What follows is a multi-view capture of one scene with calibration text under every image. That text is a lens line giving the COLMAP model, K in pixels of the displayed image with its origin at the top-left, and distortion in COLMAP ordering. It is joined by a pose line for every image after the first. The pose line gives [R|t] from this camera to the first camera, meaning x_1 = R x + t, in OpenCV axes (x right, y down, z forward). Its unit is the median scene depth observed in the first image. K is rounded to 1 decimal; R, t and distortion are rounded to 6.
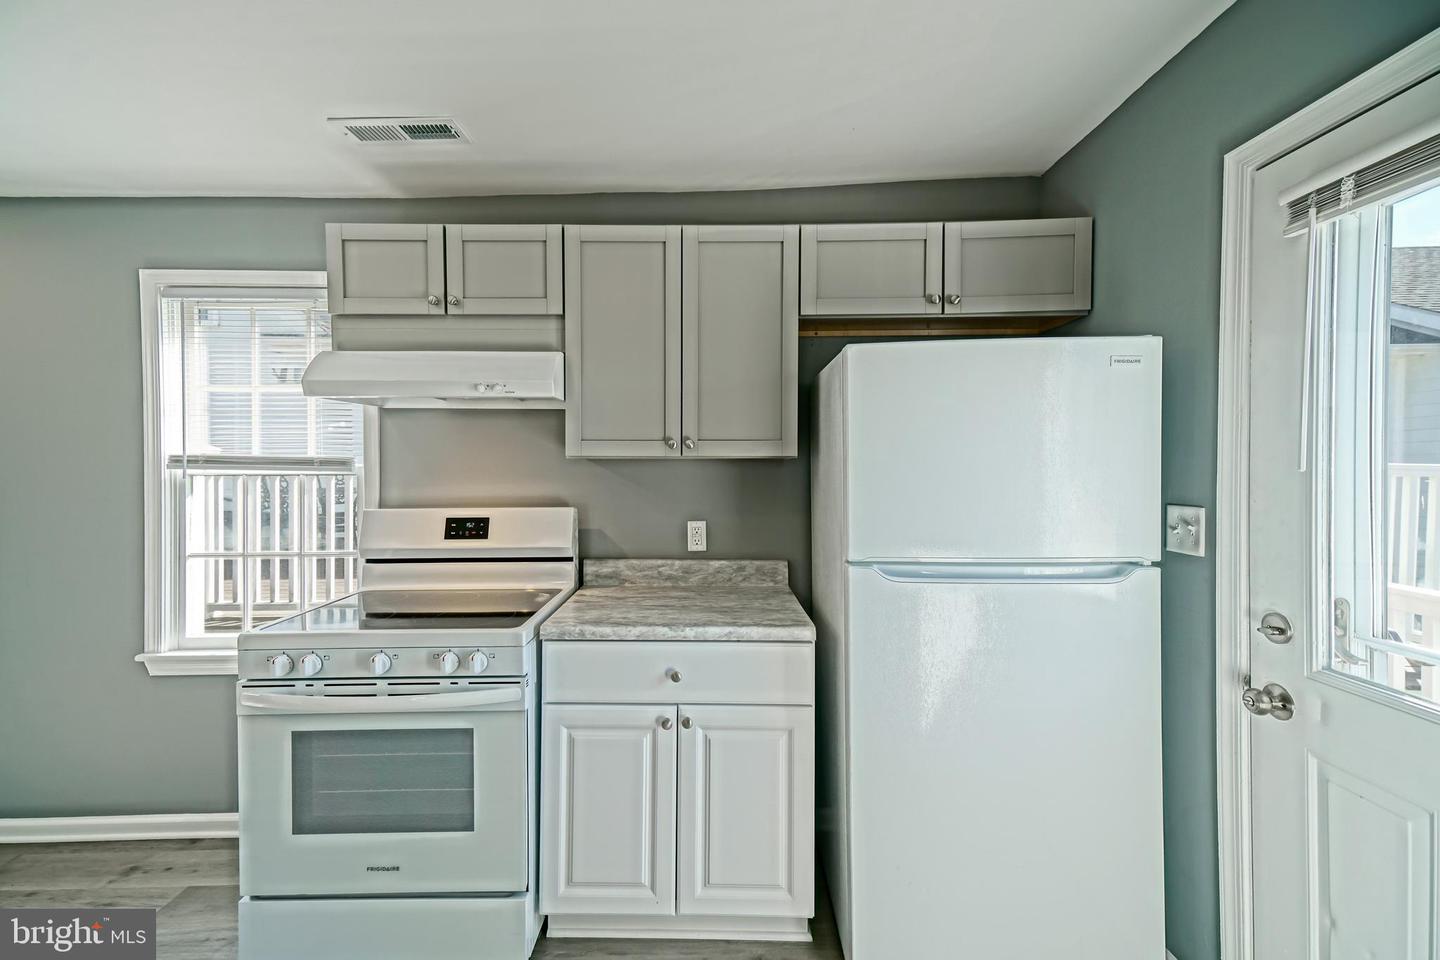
lens RADIAL K [[631.3, 0, 720.7], [0, 631.3, 474.3], [0, 0, 1]] dist [0.037743, -0.000150]
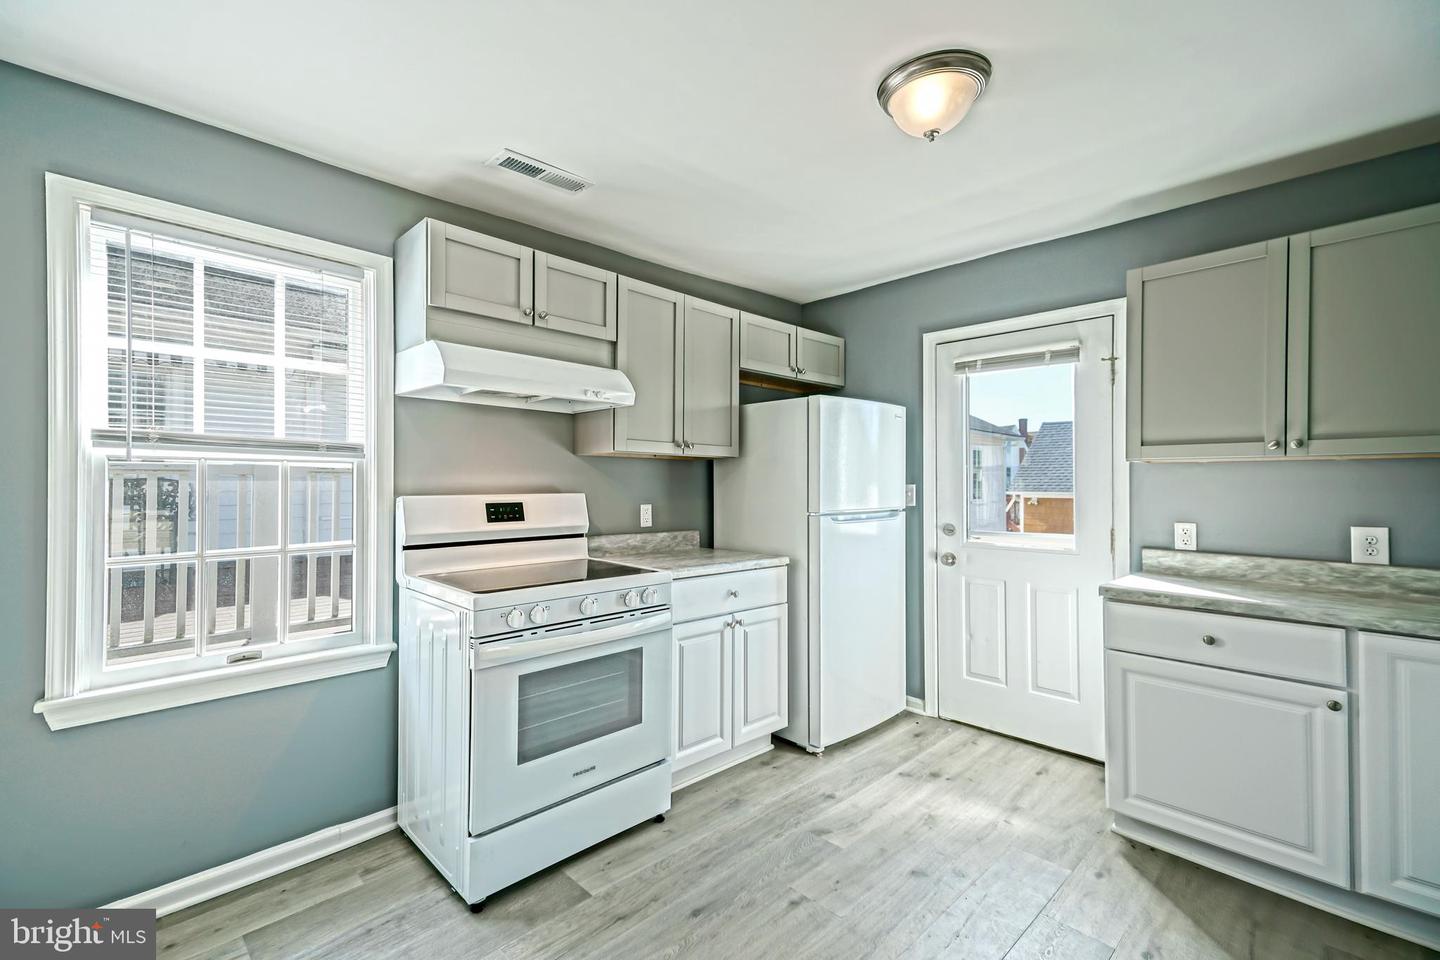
lens RADIAL K [[632.3, 0, 713.1], [0, 632.3, 483.7], [0, 0, 1]] dist [0.037485, -0.000953]
pose [[0.703659, 0.005695, 0.710515, -1.025471], [0.008577, 0.999827, -0.016508, 0.061777], [-0.710486, 0.017710, 0.703489, -0.050346]]
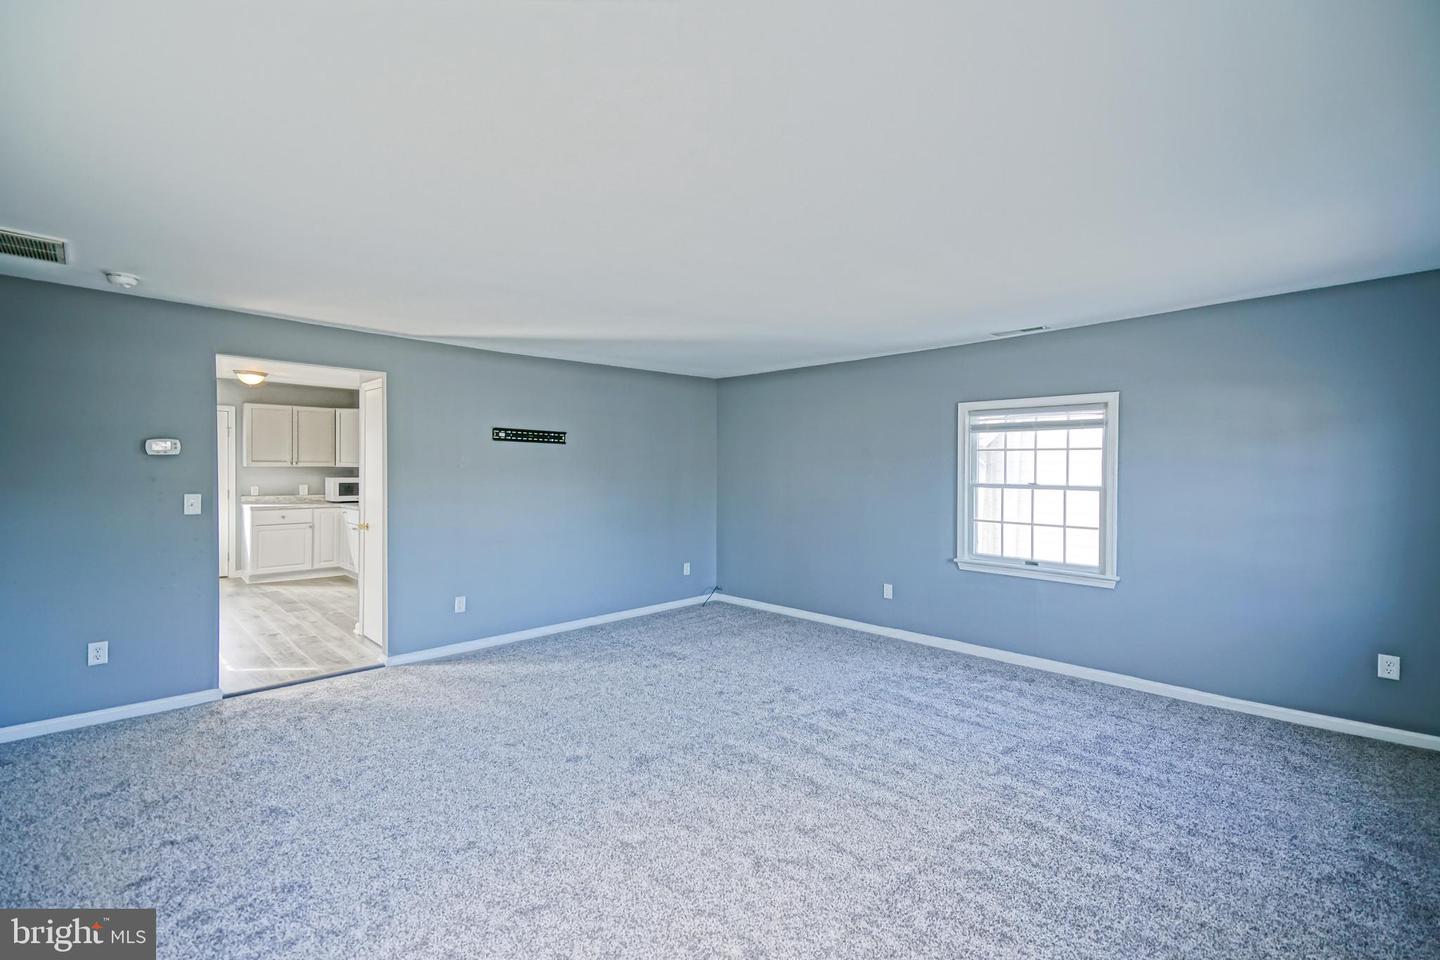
lens RADIAL K [[632.3, 0, 713.1], [0, 632.3, 483.7], [0, 0, 1]] dist [0.037485, -0.000953]
pose [[-0.705397, -0.020186, 0.708525, -4.162601], [0.001190, 0.999559, 0.029662, 0.000463], [-0.708812, 0.021767, -0.705062, 0.977812]]
